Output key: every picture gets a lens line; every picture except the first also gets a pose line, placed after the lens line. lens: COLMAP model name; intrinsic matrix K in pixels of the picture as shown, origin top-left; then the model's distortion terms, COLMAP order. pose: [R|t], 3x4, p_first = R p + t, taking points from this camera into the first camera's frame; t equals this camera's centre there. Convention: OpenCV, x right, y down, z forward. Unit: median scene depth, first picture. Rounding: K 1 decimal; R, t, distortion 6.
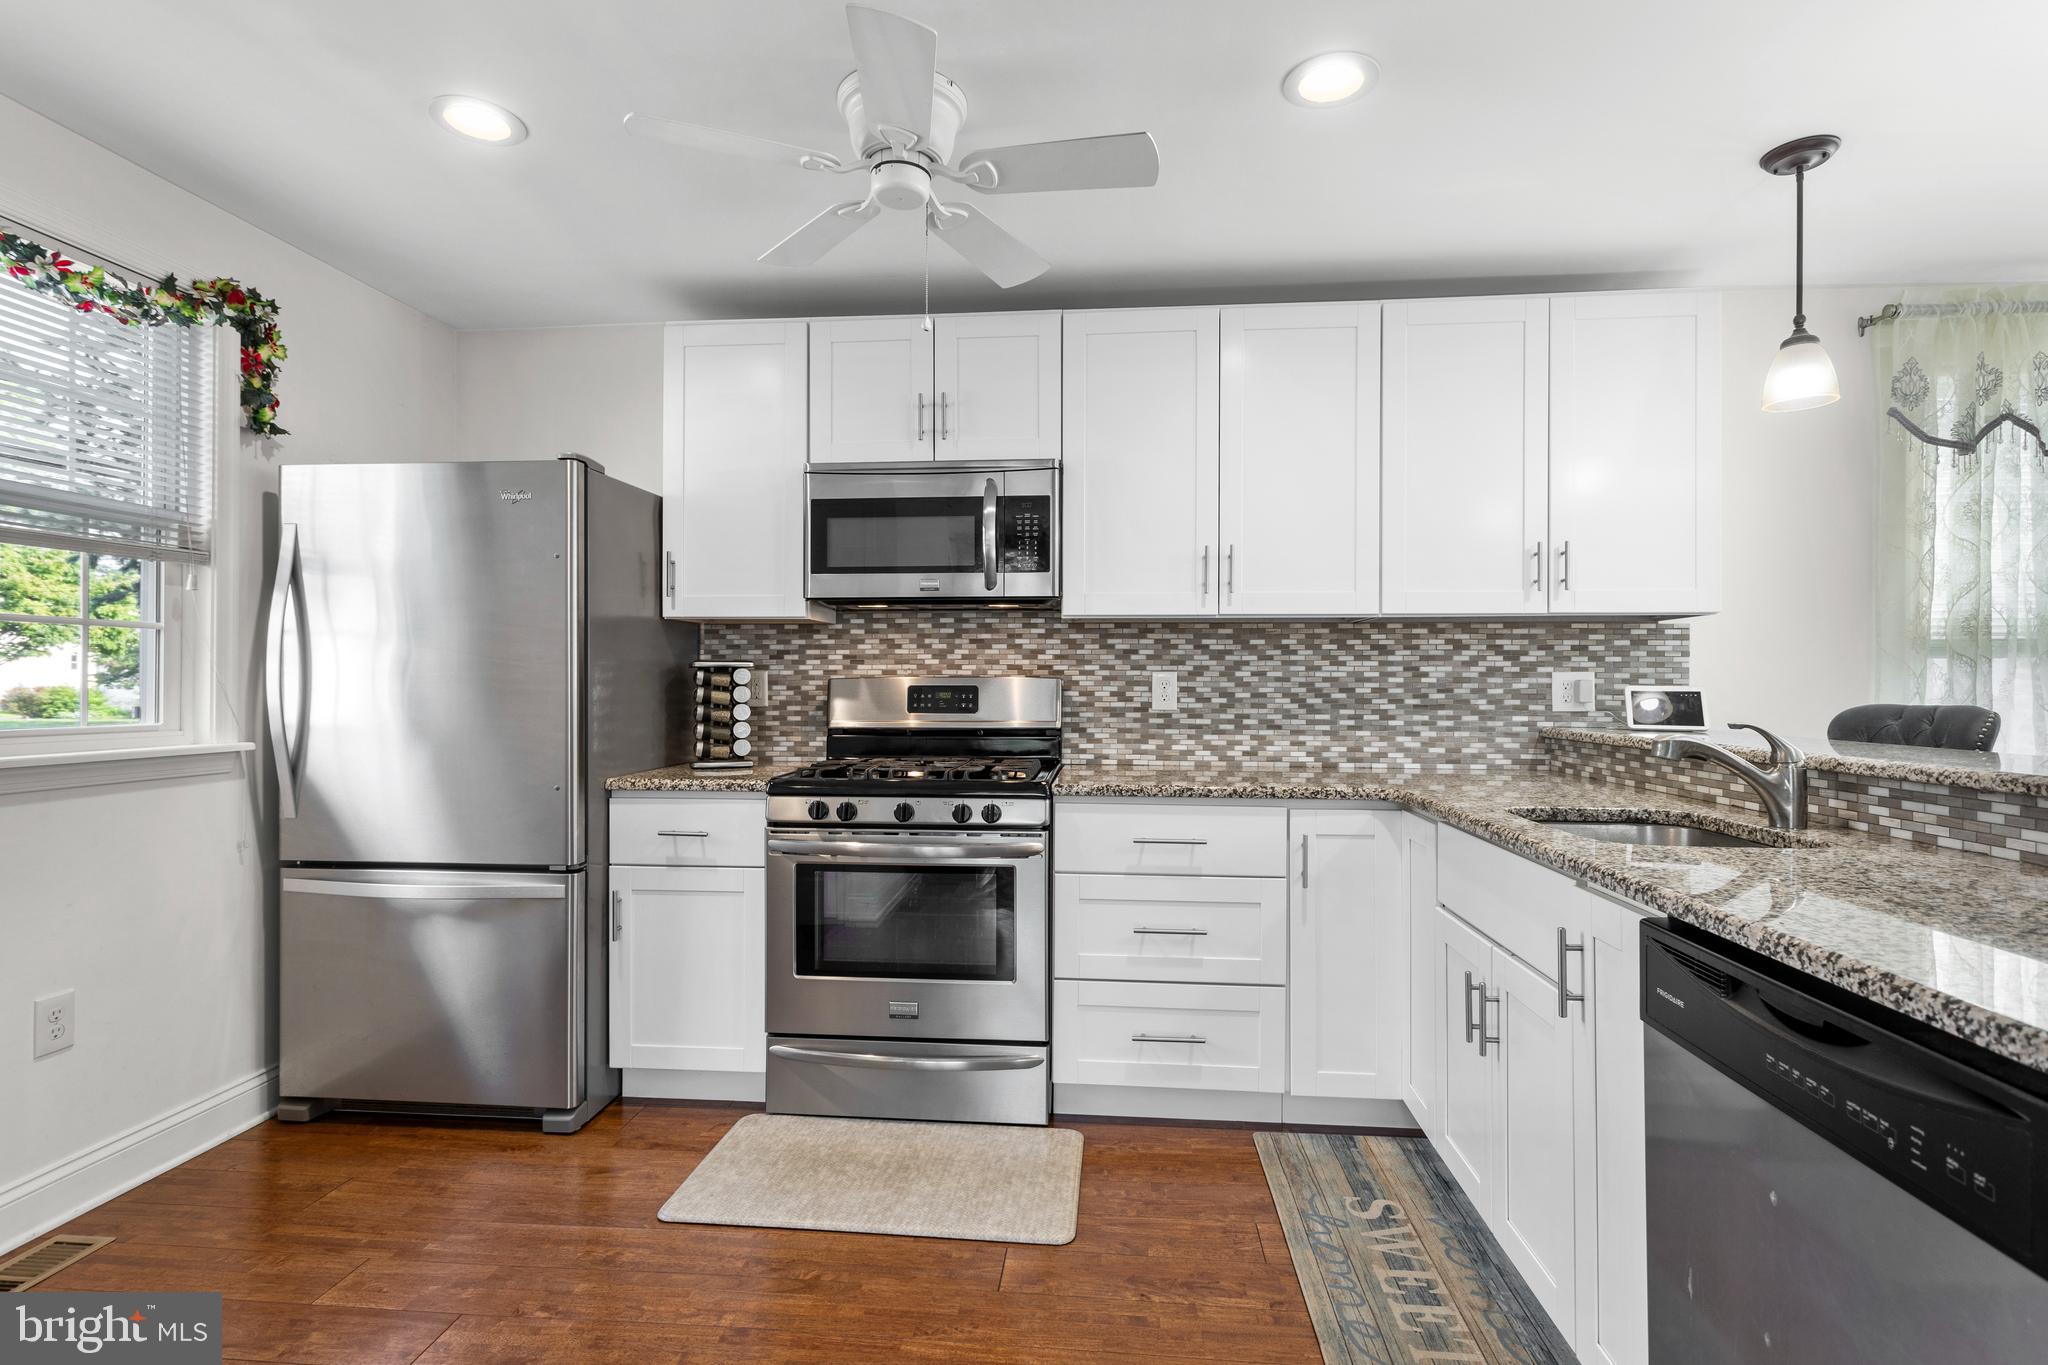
lens RADIAL K [[975.2, 0, 1031.9], [0, 975.2, 677.7], [0, 0, 1]] dist [-0.003644, 0.002791]
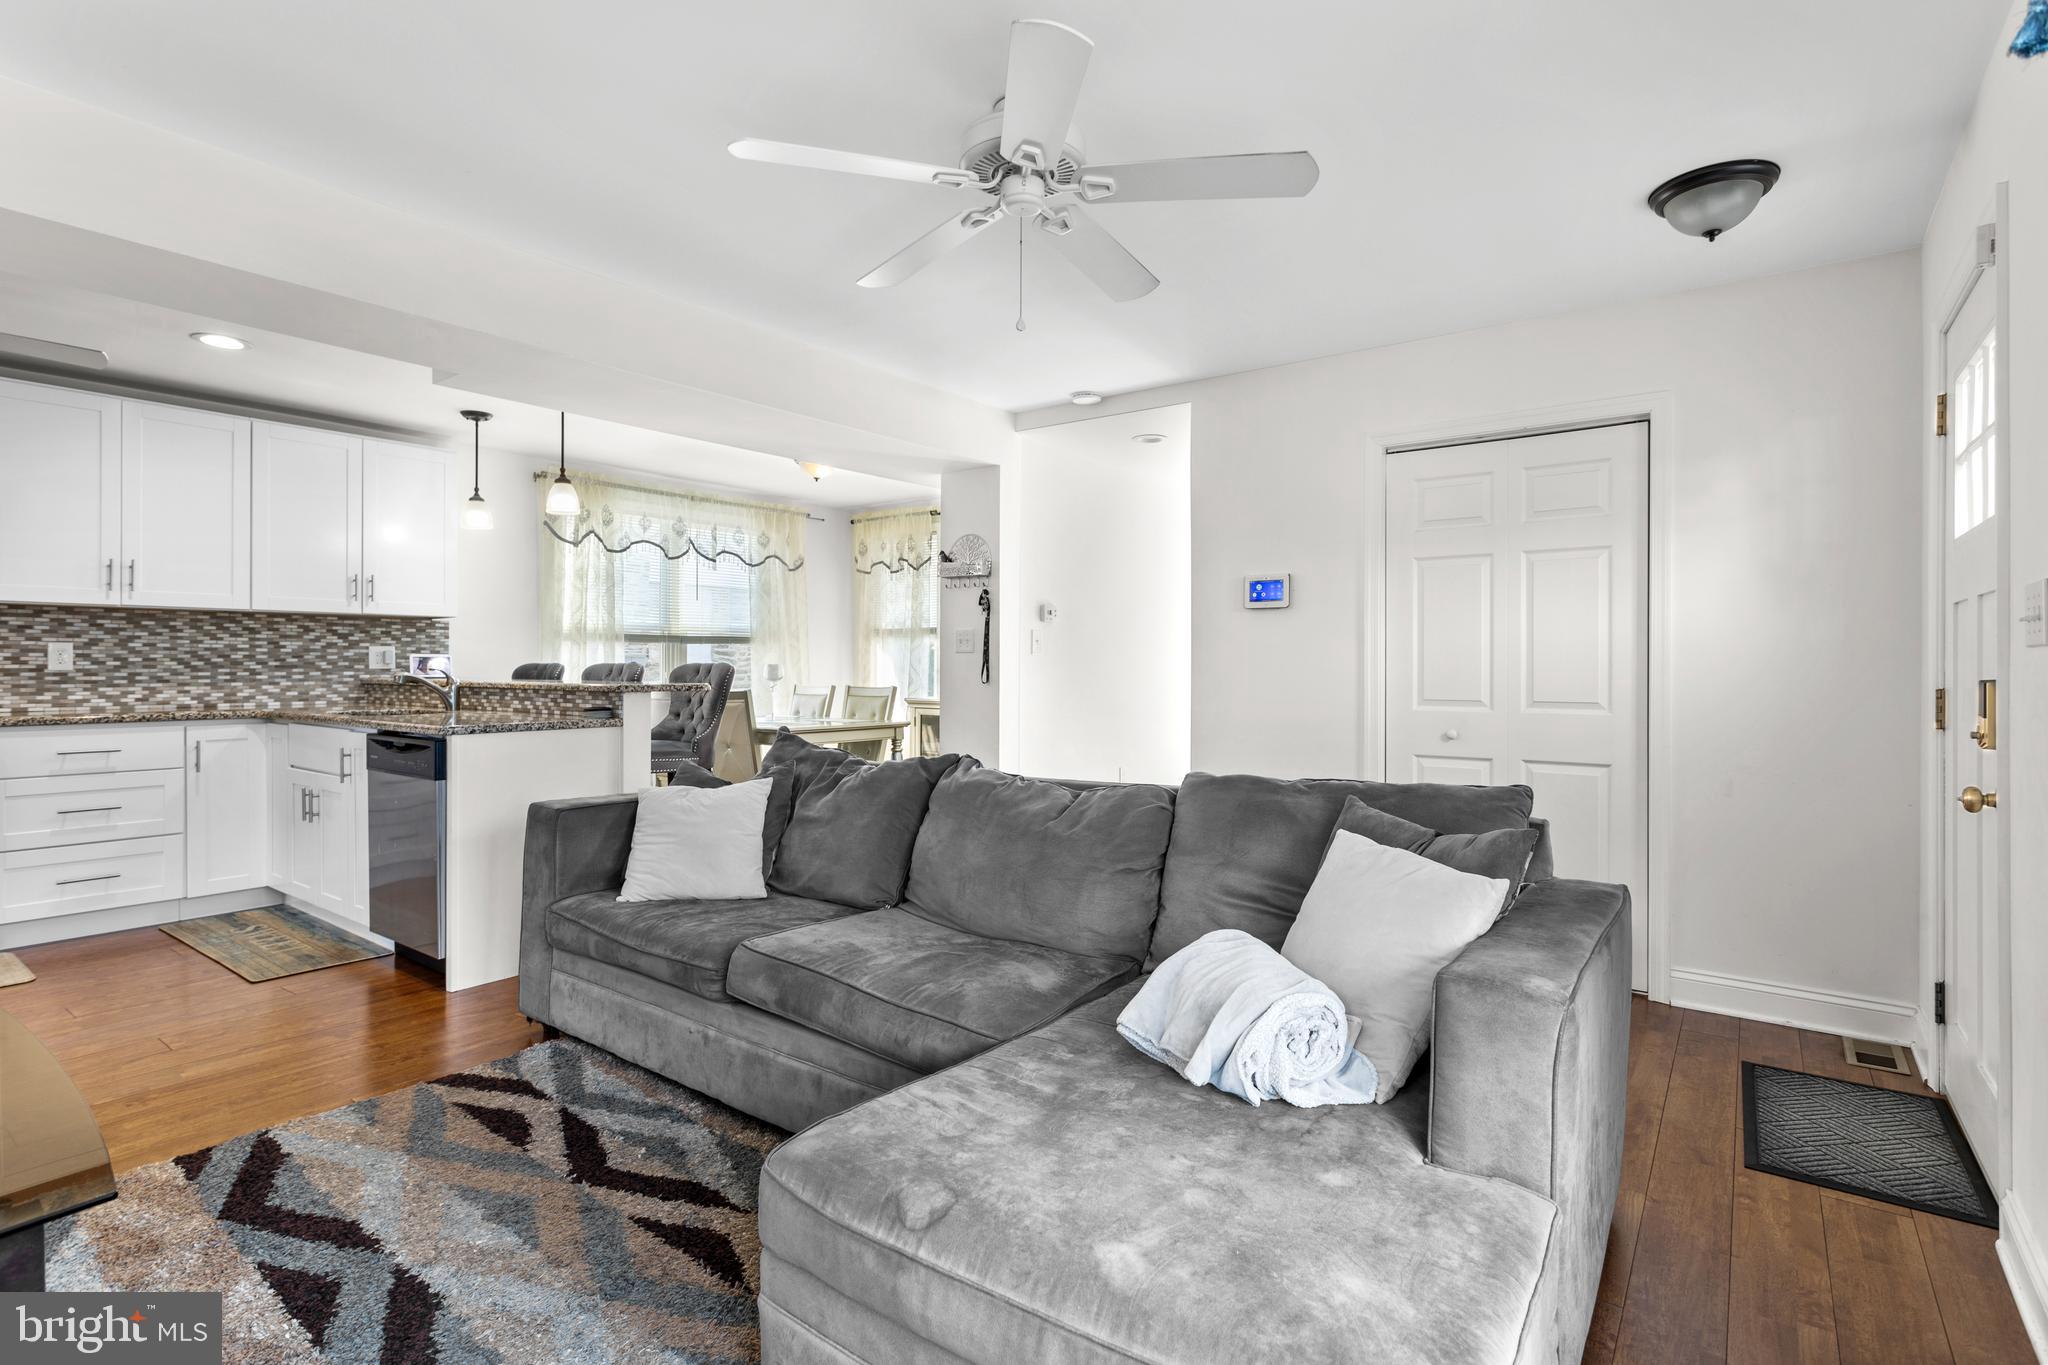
lens RADIAL K [[975.2, 0, 1018.6], [0, 975.2, 667.6], [0, 0, 1]] dist [-0.003644, 0.002791]
pose [[0.524178, -0.005790, 0.851589, -0.353880], [-0.006236, 0.999924, 0.010637, 0.007155], [-0.851586, -0.010886, 0.524102, -0.940395]]
